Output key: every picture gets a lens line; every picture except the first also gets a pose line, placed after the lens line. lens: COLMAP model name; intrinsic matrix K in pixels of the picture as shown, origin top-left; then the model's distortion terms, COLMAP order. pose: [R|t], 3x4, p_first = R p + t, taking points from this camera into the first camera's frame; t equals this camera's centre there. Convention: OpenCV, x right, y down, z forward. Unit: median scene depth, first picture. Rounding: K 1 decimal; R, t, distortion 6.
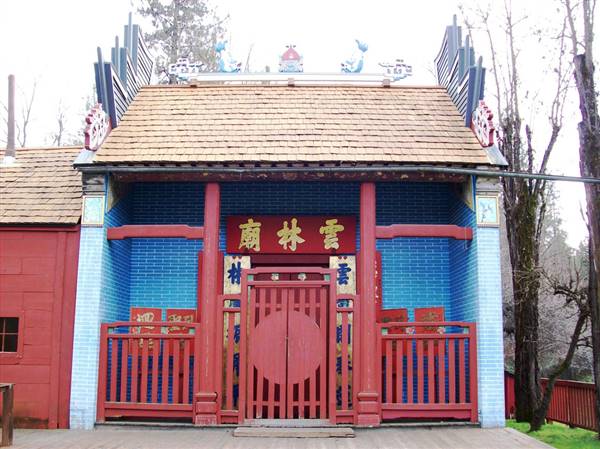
lens RADIAL K [[634.9, 0, 299.4], [0, 634.9, 236.3], [0, 0, 1]] dist [-0.197854, 0.179061]
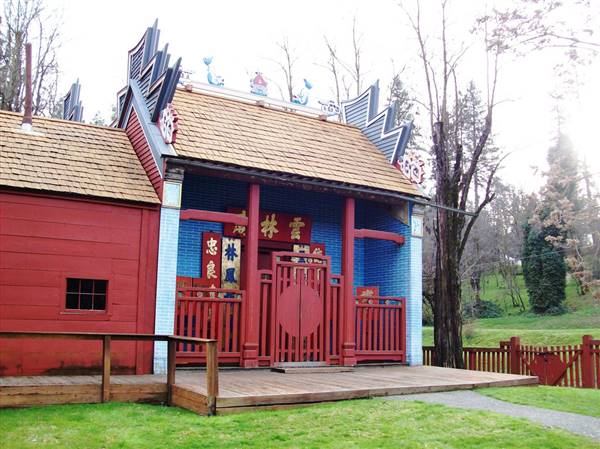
lens RADIAL K [[634.9, 0, 299.4], [0, 634.9, 236.3], [0, 0, 1]] dist [-0.197854, 0.179061]
pose [[0.848702, 0.087814, 0.521530, -0.748601], [-0.108345, 0.994073, 0.008933, 0.000872], [-0.517654, -0.064087, 0.853186, -0.175117]]
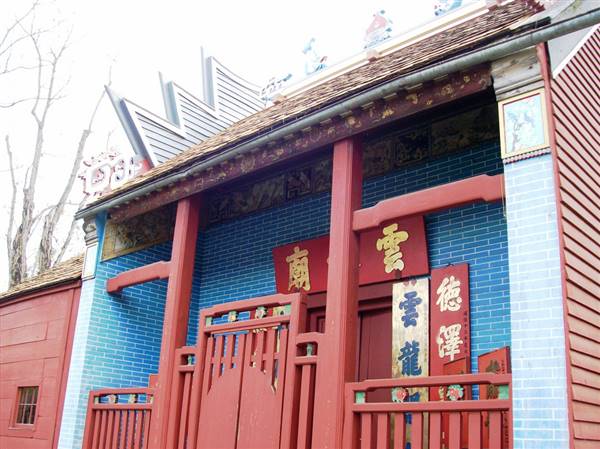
lens RADIAL K [[634.9, 0, 299.4], [0, 634.9, 236.3], [0, 0, 1]] dist [-0.197854, 0.179061]
pose [[0.727253, -0.183942, -0.661263, 0.464237], [0.074988, 0.978947, -0.189841, 0.112414], [0.682261, 0.088475, 0.725735, 0.562194]]
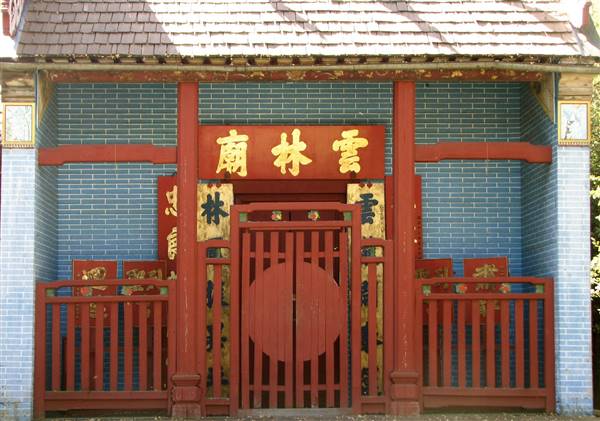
lens RADIAL K [[1258.7, 0, 267.6], [0, 1258.7, 260.8], [0, 0, 1]] dist [0.019401, 0.259910]
pose [[0.999857, -0.006334, 0.015681, -0.071895], [0.004405, 0.992755, 0.120076, -0.058672], [-0.016328, -0.119990, 0.992641, -0.442435]]
